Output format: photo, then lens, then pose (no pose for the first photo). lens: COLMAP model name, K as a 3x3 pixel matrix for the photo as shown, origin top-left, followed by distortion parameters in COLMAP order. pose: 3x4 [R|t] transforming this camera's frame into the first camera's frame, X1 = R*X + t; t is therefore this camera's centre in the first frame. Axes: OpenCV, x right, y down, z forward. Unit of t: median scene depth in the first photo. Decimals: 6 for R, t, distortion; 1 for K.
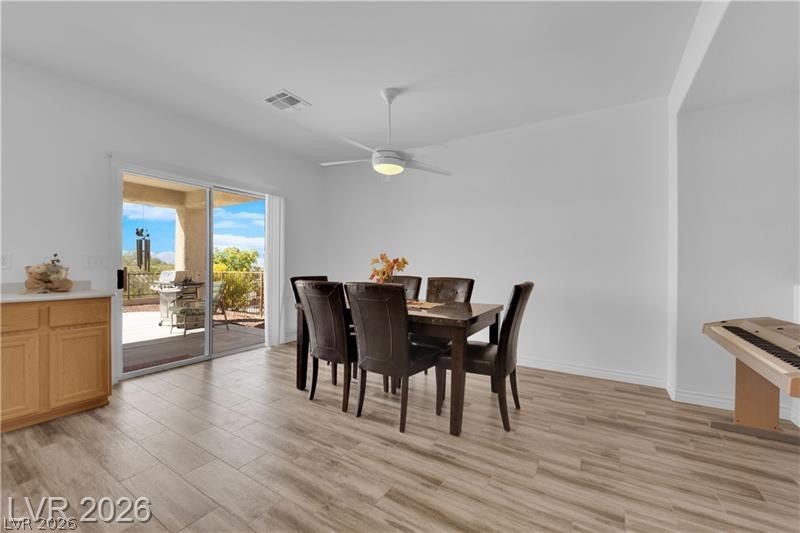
lens RADIAL K [[320.6, 0, 398.5], [0, 320.6, 264.5], [0, 0, 1]] dist [-0.001028, -0.000943]
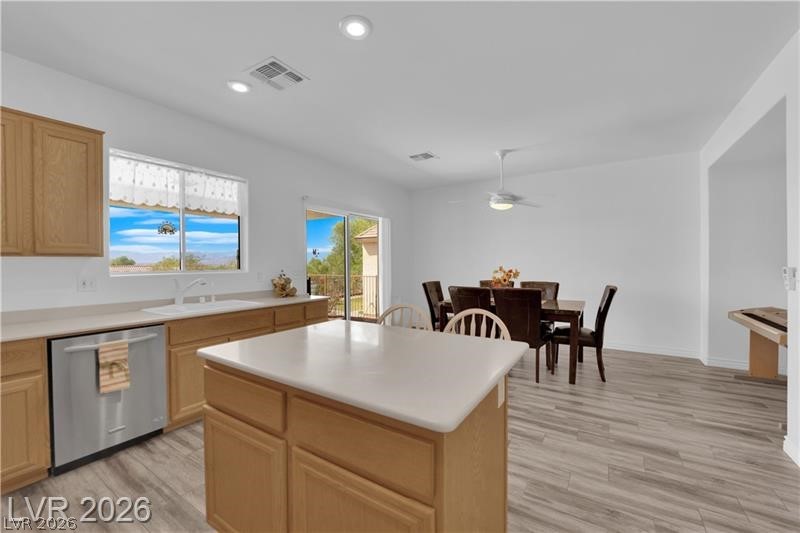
lens RADIAL K [[320.6, 0, 402.4], [0, 320.6, 264.4], [0, 0, 1]] dist [-0.001028, -0.000943]
pose [[0.999894, -0.013332, -0.005912, -0.541432], [0.013396, 0.999851, 0.010913, -0.072527], [0.005766, -0.010991, 0.999923, -0.487687]]
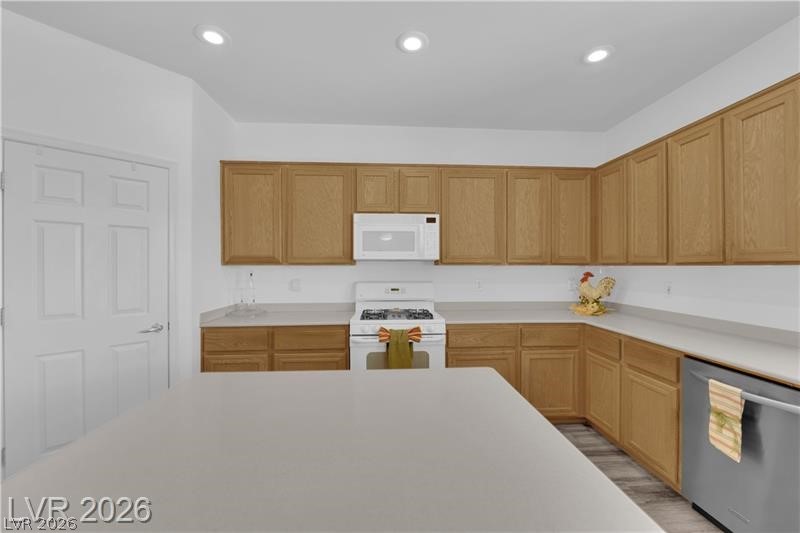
lens RADIAL K [[320.6, 0, 402.6], [0, 320.6, 266.4], [0, 0, 1]] dist [-0.001028, -0.000943]
pose [[-0.815001, -0.003591, -0.579449, -0.454729], [-0.003535, 0.999993, -0.001225, -0.088428], [0.579449, 0.001050, -0.815008, 0.470824]]
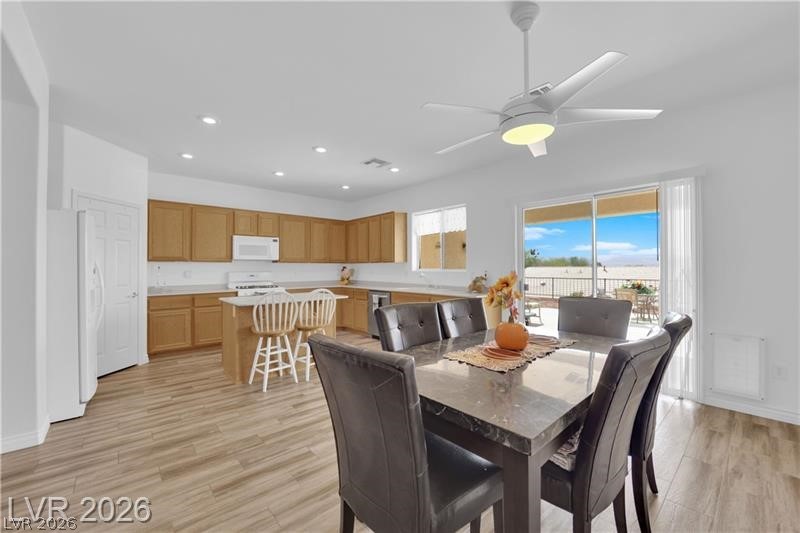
lens RADIAL K [[320.6, 0, 402.8], [0, 320.6, 266.9], [0, 0, 1]] dist [-0.001028, -0.000943]
pose [[-0.271723, -0.008752, -0.962336, 0.740720], [0.003786, 0.999941, -0.010163, -0.039129], [0.962368, -0.006405, -0.271674, 1.096821]]
